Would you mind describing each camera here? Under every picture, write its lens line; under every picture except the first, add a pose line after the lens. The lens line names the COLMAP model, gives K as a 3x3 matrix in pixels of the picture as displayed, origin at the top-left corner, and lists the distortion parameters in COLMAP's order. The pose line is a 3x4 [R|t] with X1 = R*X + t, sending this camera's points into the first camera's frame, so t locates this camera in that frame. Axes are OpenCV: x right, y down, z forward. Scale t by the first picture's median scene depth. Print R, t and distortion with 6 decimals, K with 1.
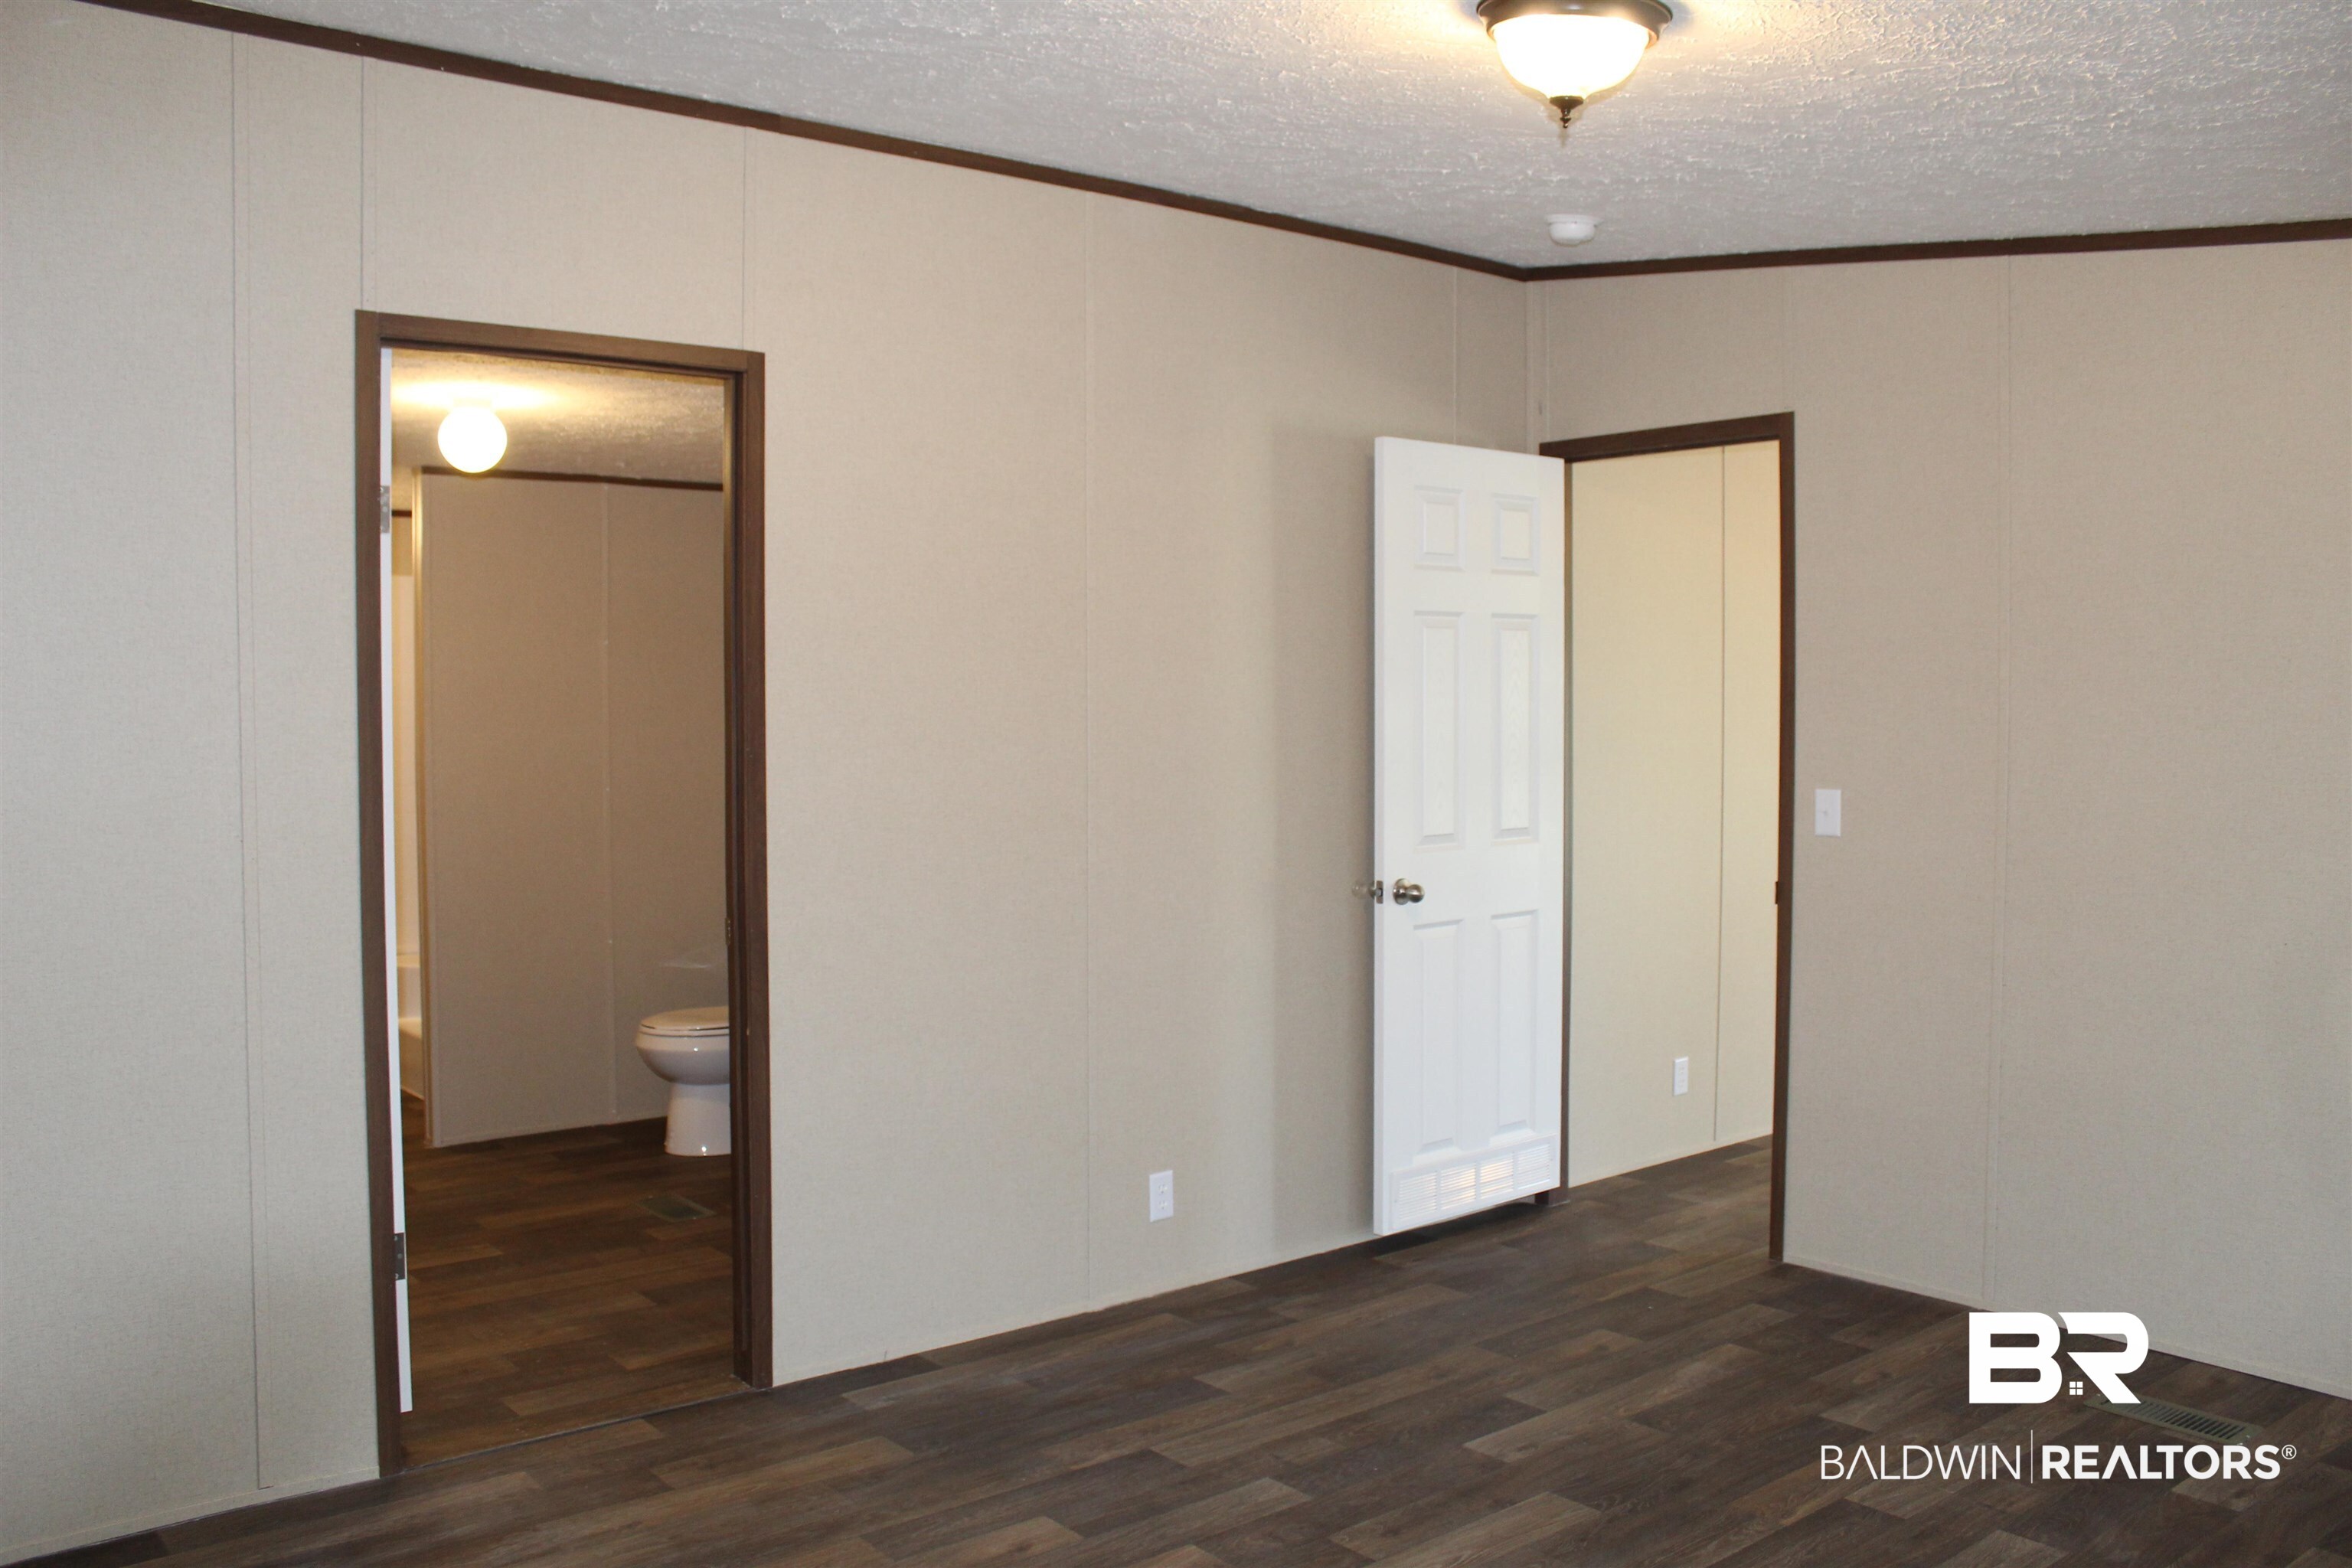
lens RADIAL K [[1965.0, 0, 1178.4], [0, 1965.0, 746.6], [0, 0, 1]] dist [-0.159039, 0.120933]
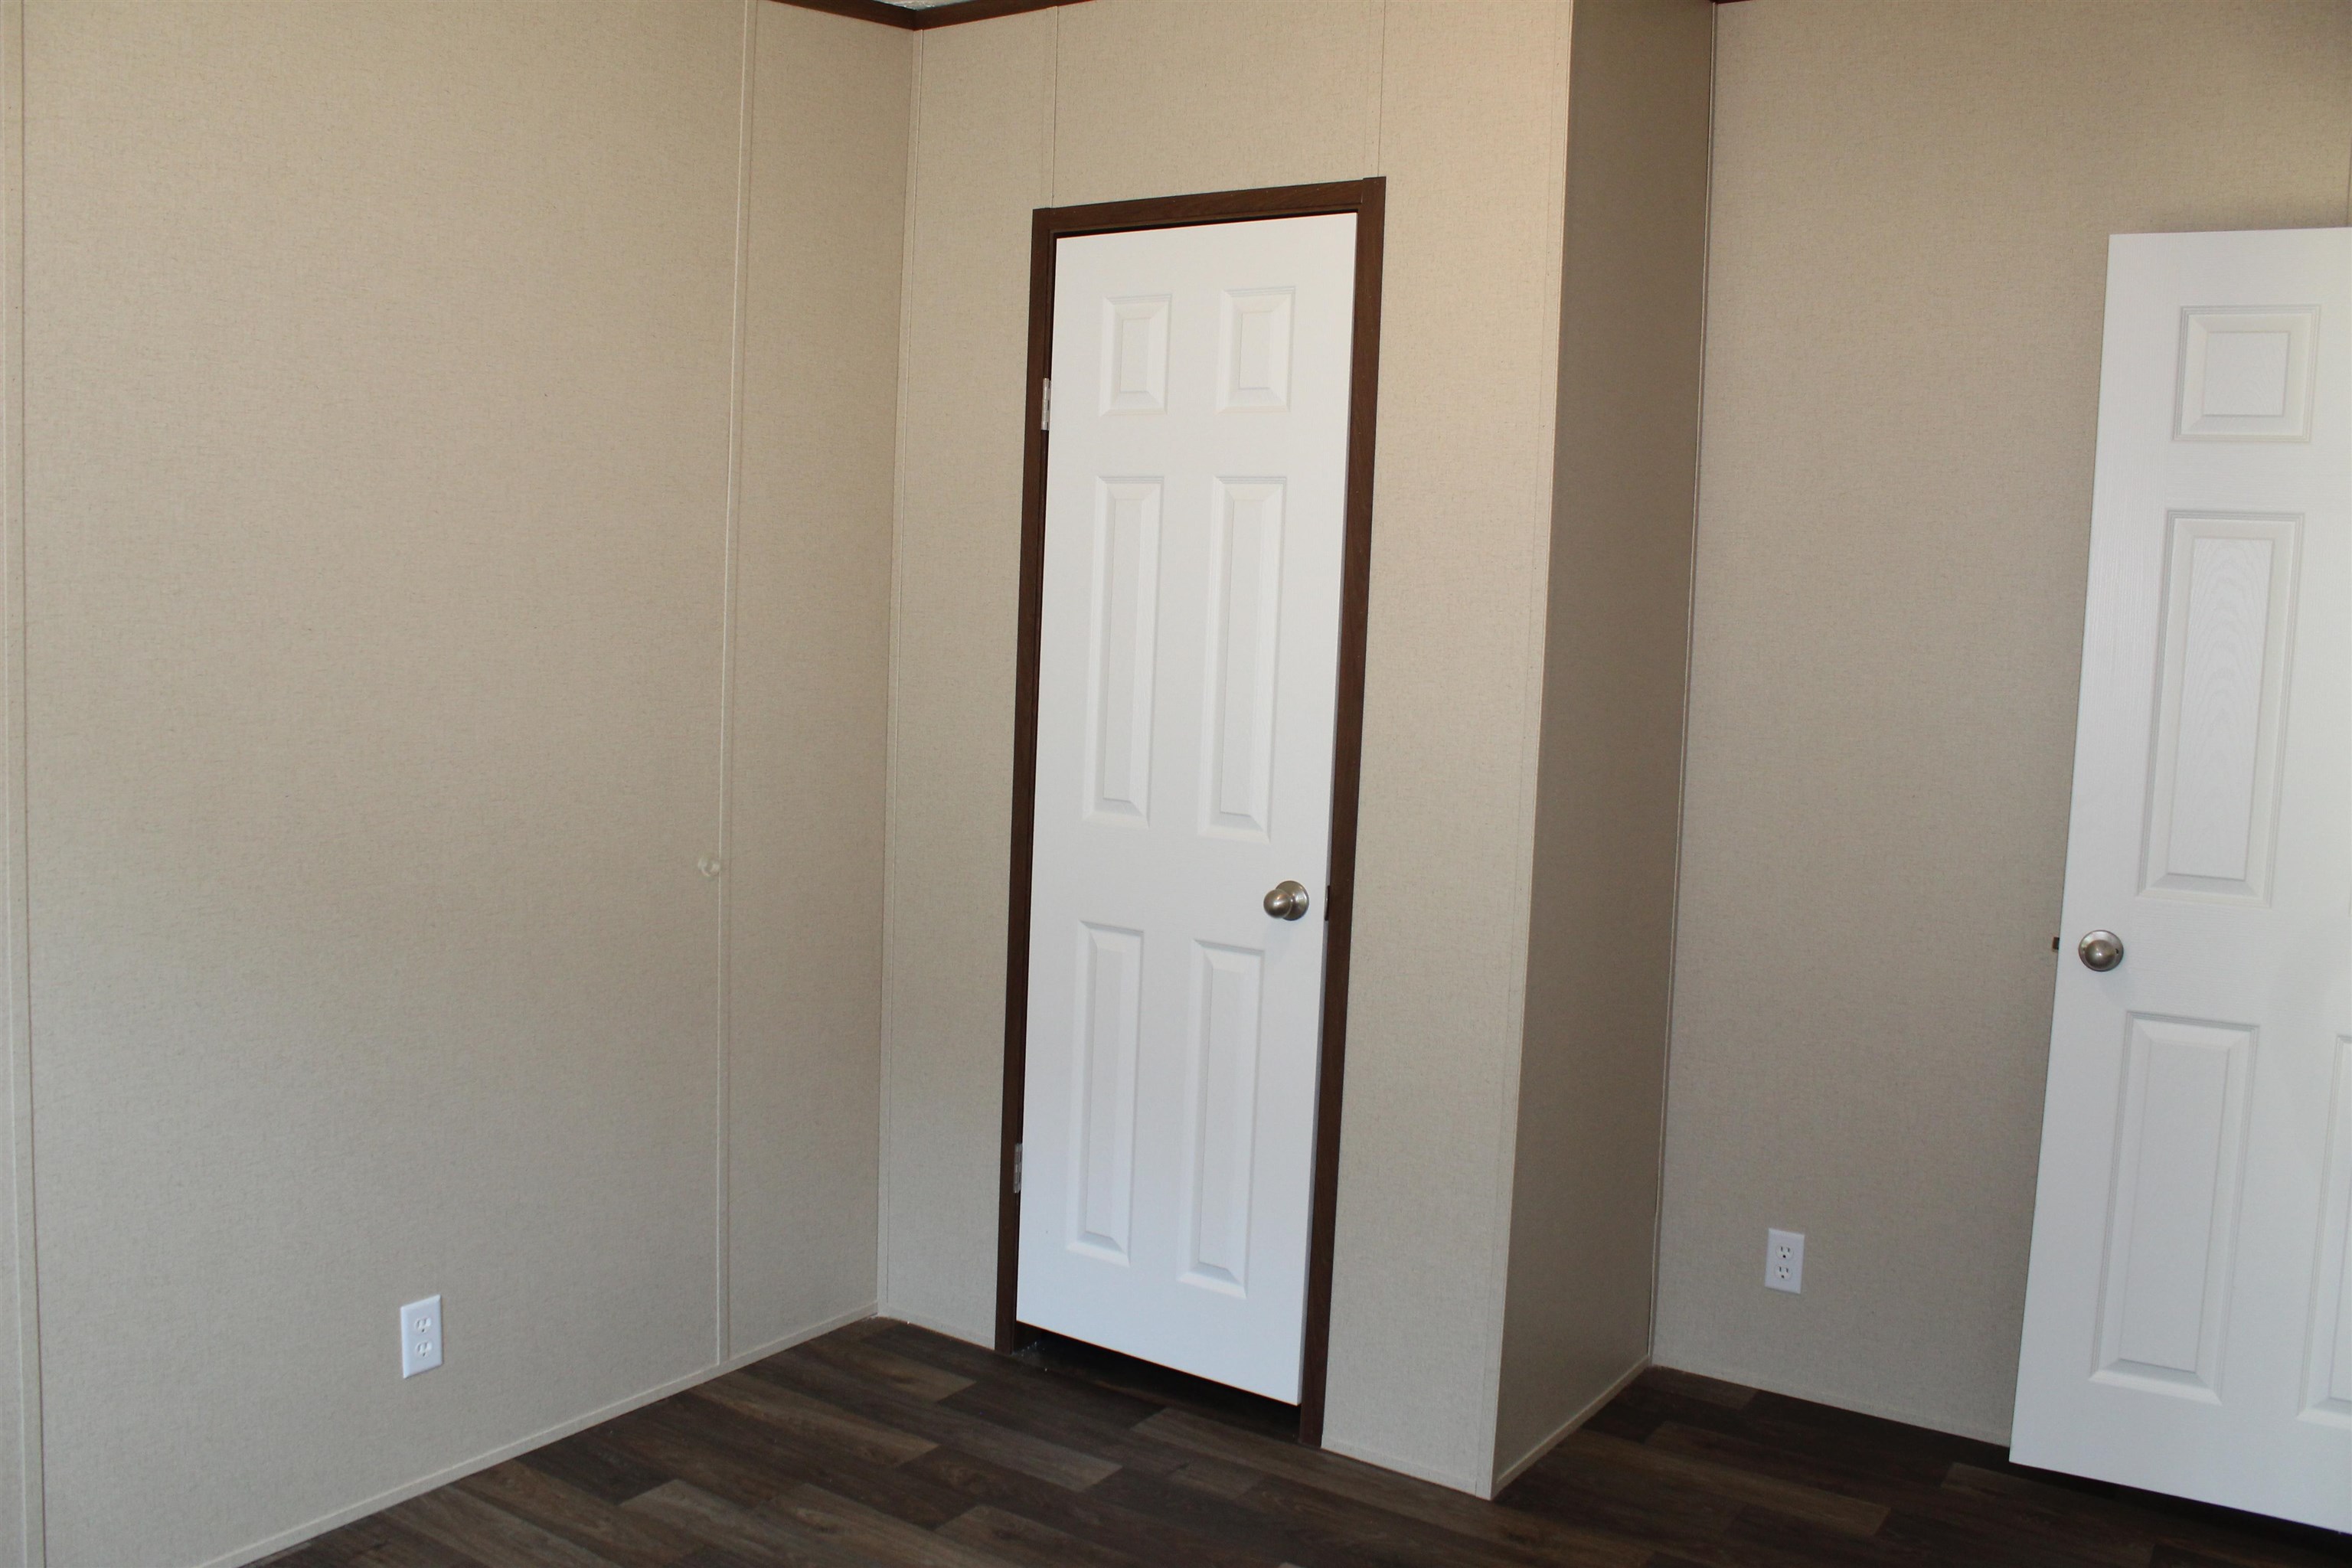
lens RADIAL K [[1965.0, 0, 1178.4], [0, 1965.0, 746.6], [0, 0, 1]] dist [-0.159039, 0.120933]
pose [[0.296428, 0.087648, -0.951025, 0.861814], [-0.070628, 0.995065, 0.069692, -0.021464], [0.952440, 0.046510, 0.301156, 0.715721]]
